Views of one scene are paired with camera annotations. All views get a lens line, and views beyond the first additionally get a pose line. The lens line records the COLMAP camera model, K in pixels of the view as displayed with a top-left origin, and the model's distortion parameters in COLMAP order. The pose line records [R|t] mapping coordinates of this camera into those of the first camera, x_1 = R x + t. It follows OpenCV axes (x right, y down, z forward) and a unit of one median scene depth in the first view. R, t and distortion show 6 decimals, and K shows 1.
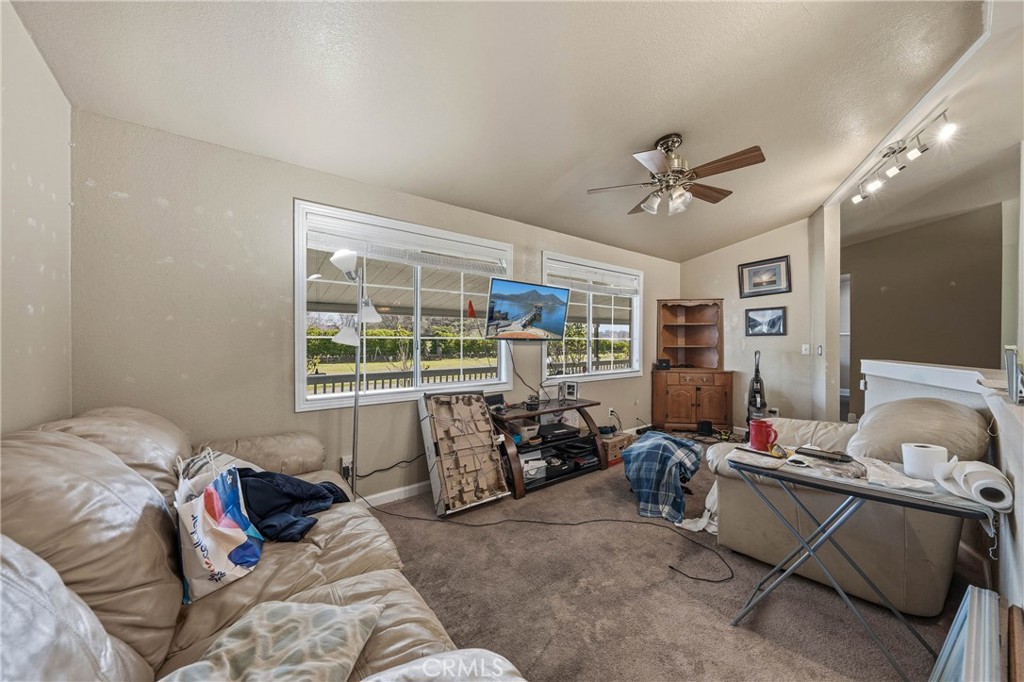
lens RADIAL K [[349.9, 0, 513.6], [0, 349.9, 335.7], [0, 0, 1]] dist [-0.001428, 0.000062]
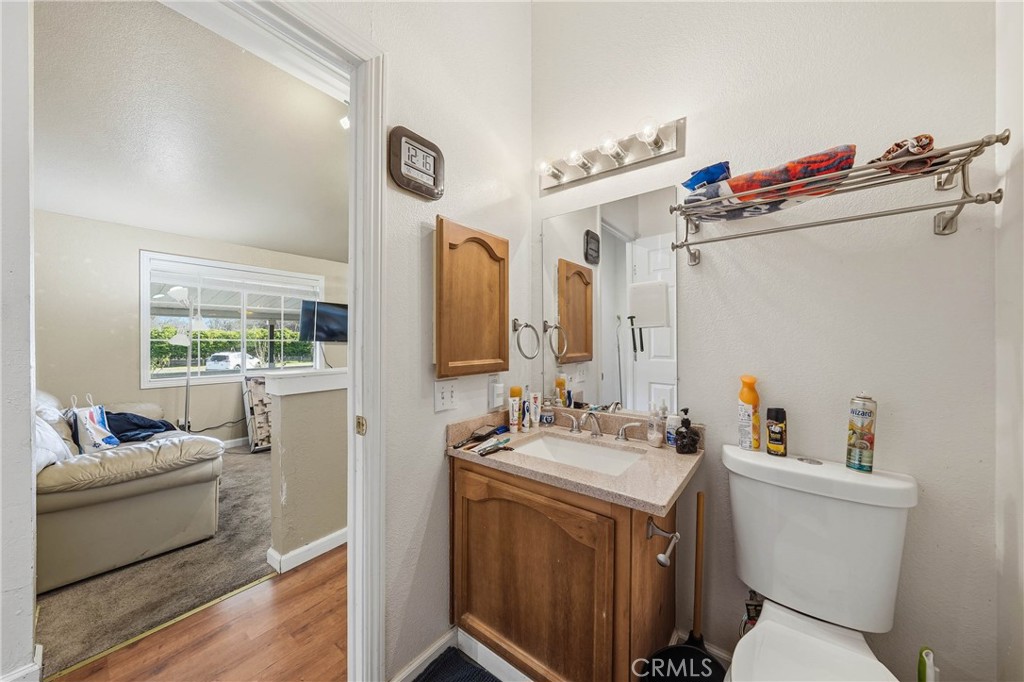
lens RADIAL K [[349.9, 0, 513.6], [0, 349.9, 335.7], [0, 0, 1]] dist [-0.001428, 0.000062]
pose [[0.964718, 0.000935, 0.263283, 0.484342], [0.001357, 0.999963, -0.008524, 0.002437], [-0.263281, 0.008581, 0.964681, -0.795871]]
